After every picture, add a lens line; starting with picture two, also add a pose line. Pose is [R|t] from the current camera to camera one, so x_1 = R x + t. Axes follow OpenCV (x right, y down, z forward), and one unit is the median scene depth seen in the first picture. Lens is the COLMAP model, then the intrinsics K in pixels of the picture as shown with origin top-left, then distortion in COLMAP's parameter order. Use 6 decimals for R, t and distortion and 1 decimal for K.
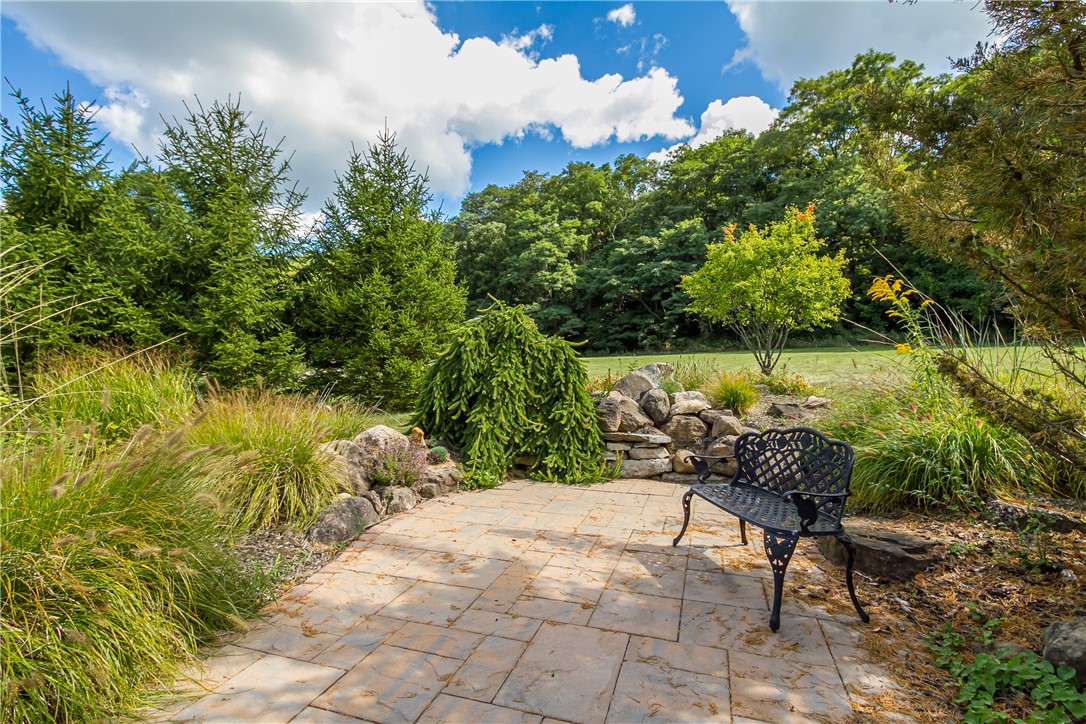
lens RADIAL K [[494.7, 0, 543.5], [0, 494.7, 363.4], [0, 0, 1]] dist [-0.002986, -0.000715]
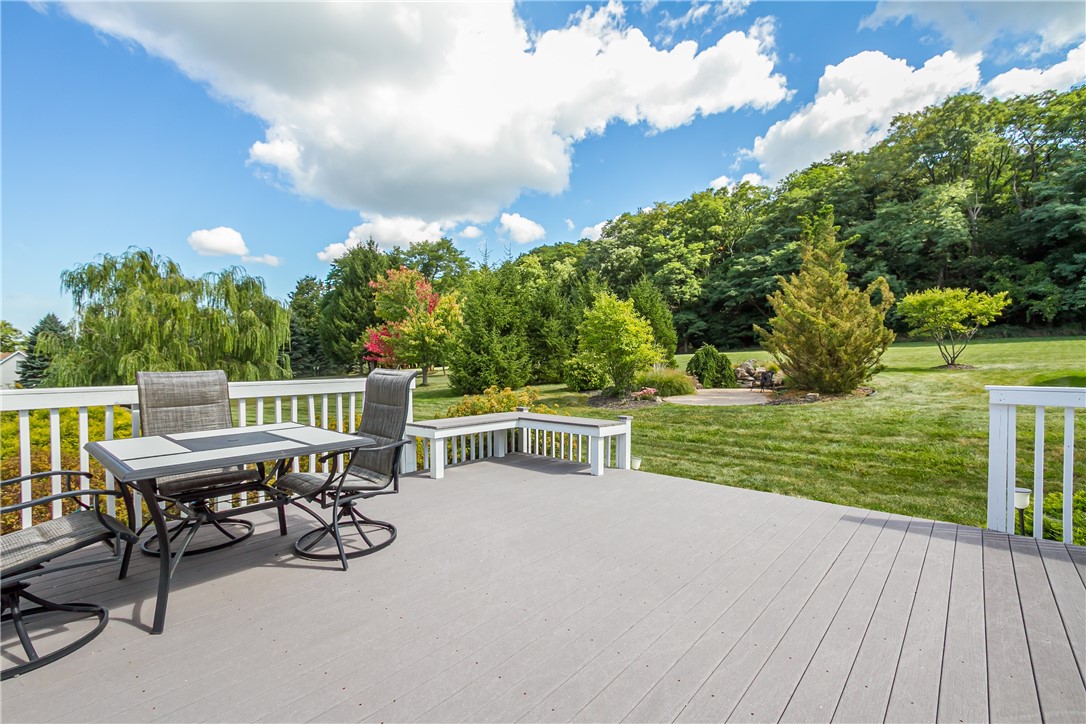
lens RADIAL K [[494.7, 0, 541.5], [0, 494.7, 364.6], [0, 0, 1]] dist [-0.002986, -0.000715]
pose [[0.974977, -0.010150, -0.222075, -0.052137], [0.013410, 0.999823, 0.013178, -0.003796], [0.221902, -0.015826, 0.974941, -0.322718]]
